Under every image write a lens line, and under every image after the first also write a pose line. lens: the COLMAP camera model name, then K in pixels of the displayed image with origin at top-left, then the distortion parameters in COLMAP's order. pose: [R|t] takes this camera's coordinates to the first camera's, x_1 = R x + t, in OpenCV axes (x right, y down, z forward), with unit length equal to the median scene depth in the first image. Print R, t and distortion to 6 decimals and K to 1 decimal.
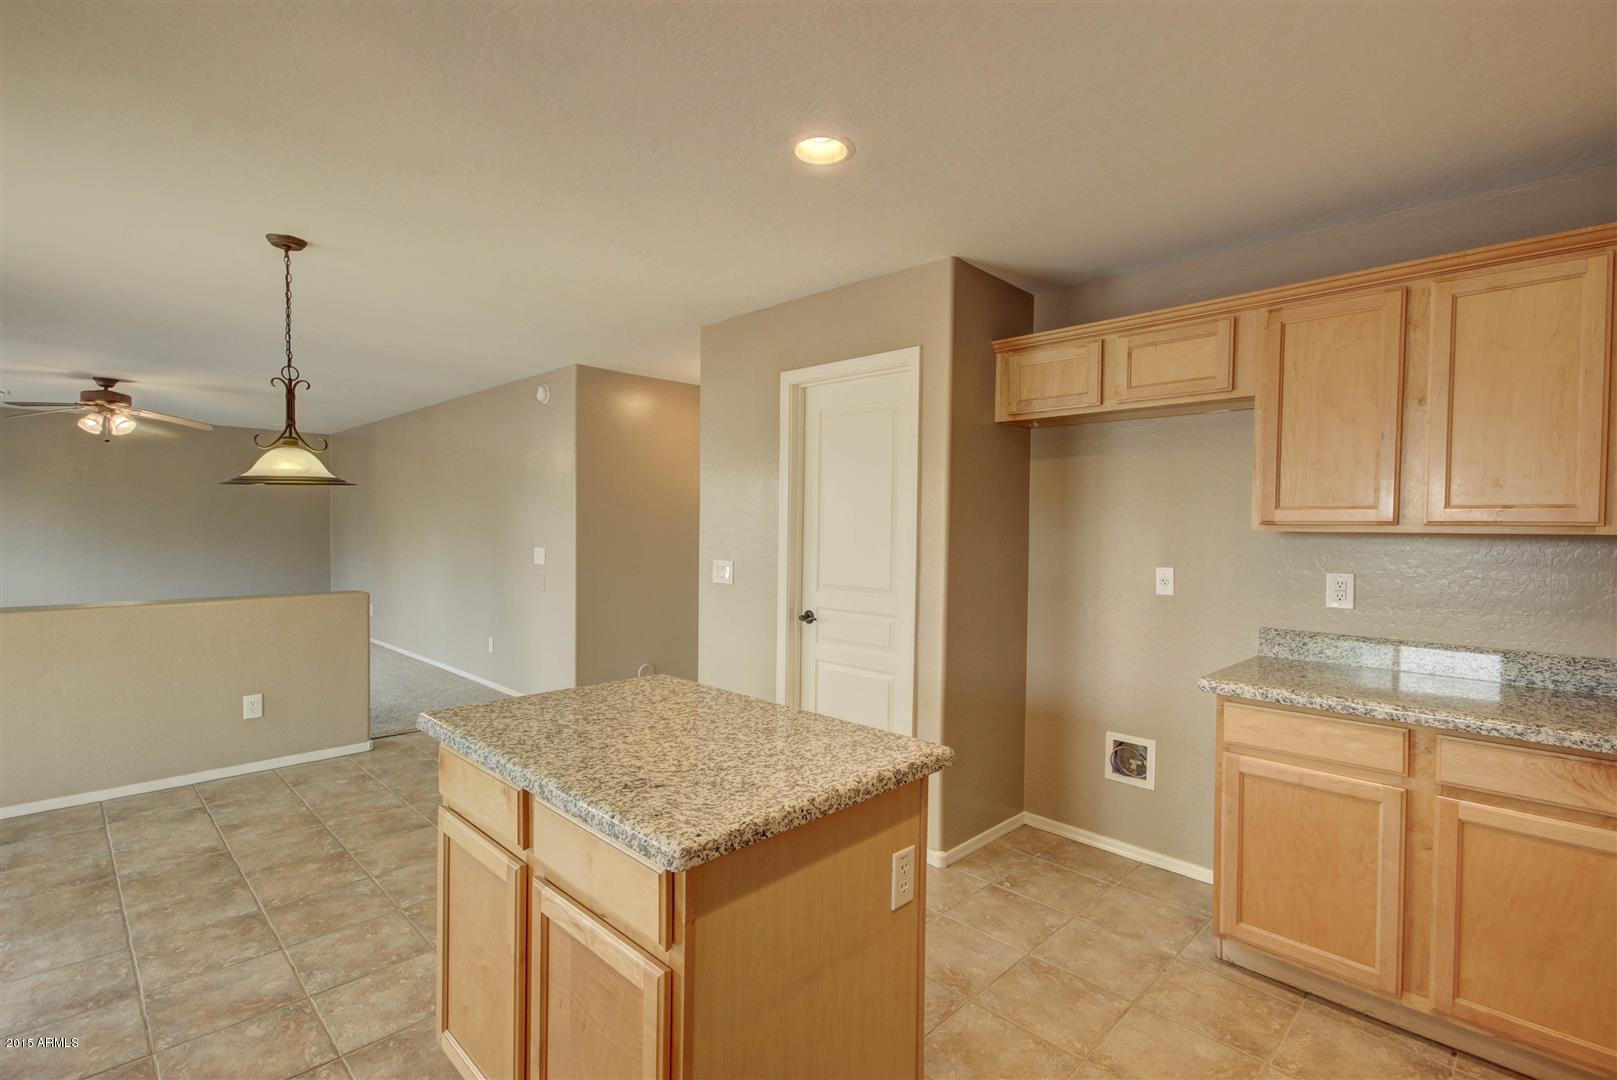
lens RADIAL K [[749.9, 0, 816.6], [0, 749.9, 542.3], [0, 0, 1]] dist [0.018640, -0.000202]
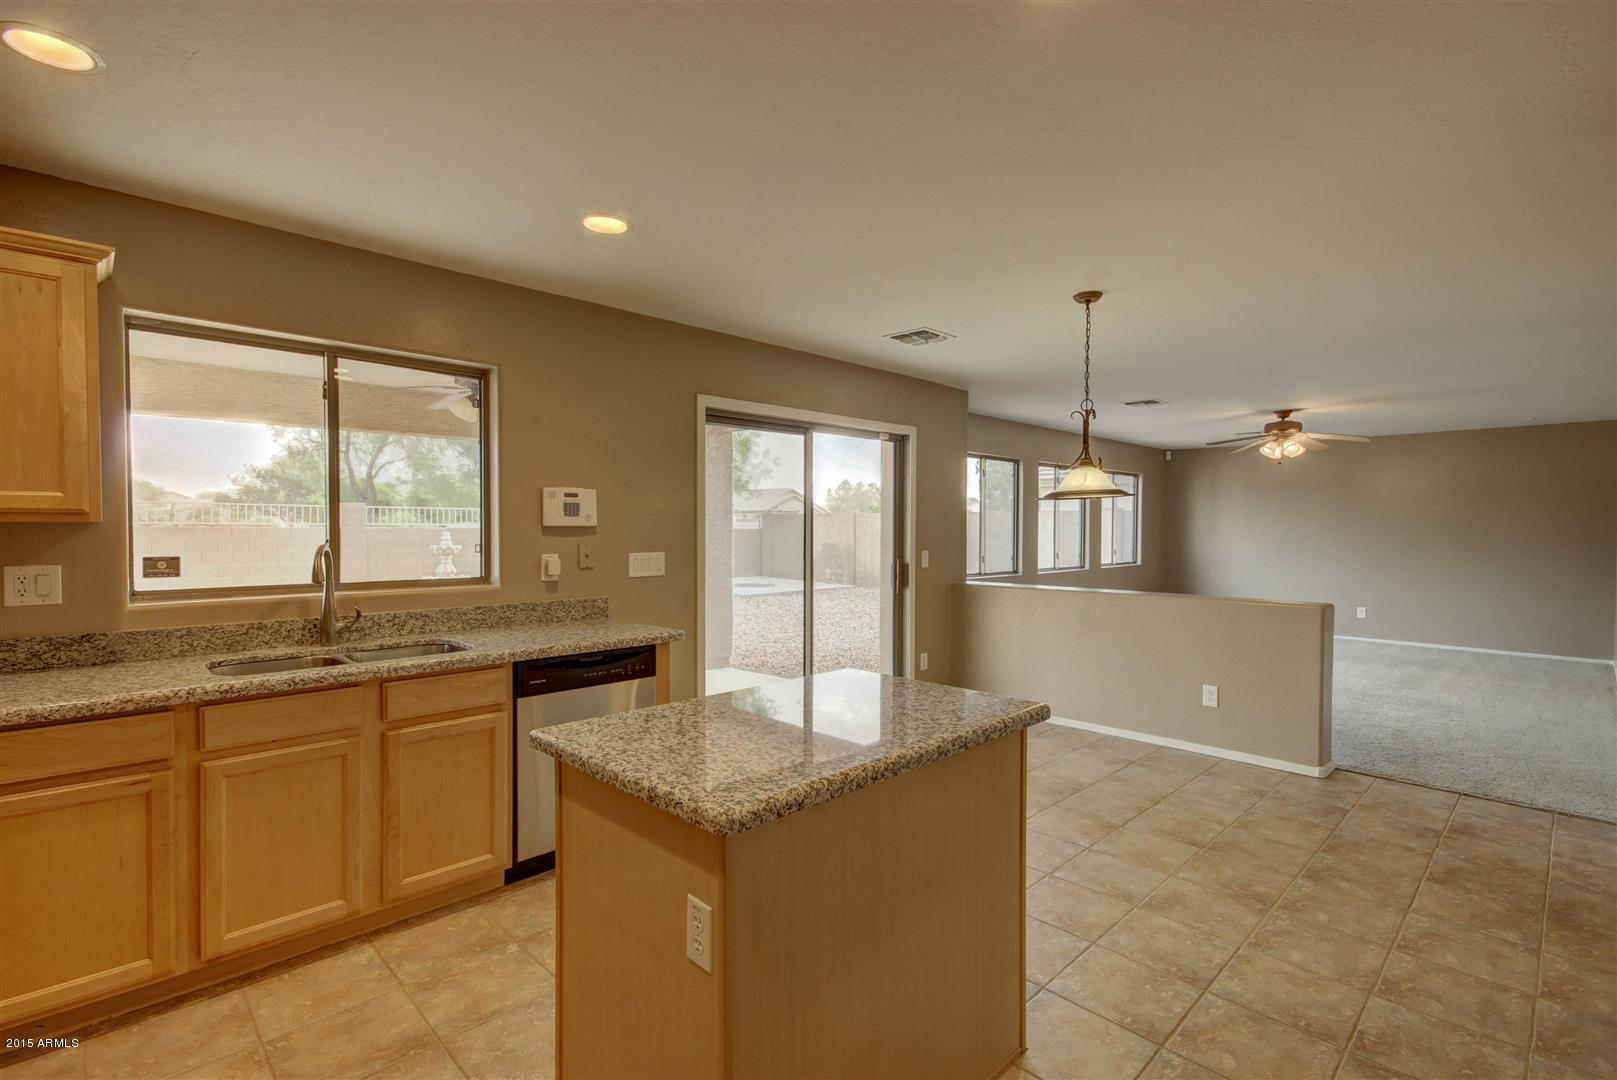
lens RADIAL K [[749.9, 0, 816.6], [0, 749.9, 542.3], [0, 0, 1]] dist [0.018640, -0.000202]
pose [[-0.012088, 0.010336, -0.999874, 0.425270], [-0.026947, 0.999580, 0.010659, -0.005732], [0.999564, 0.027073, -0.011804, 0.496609]]
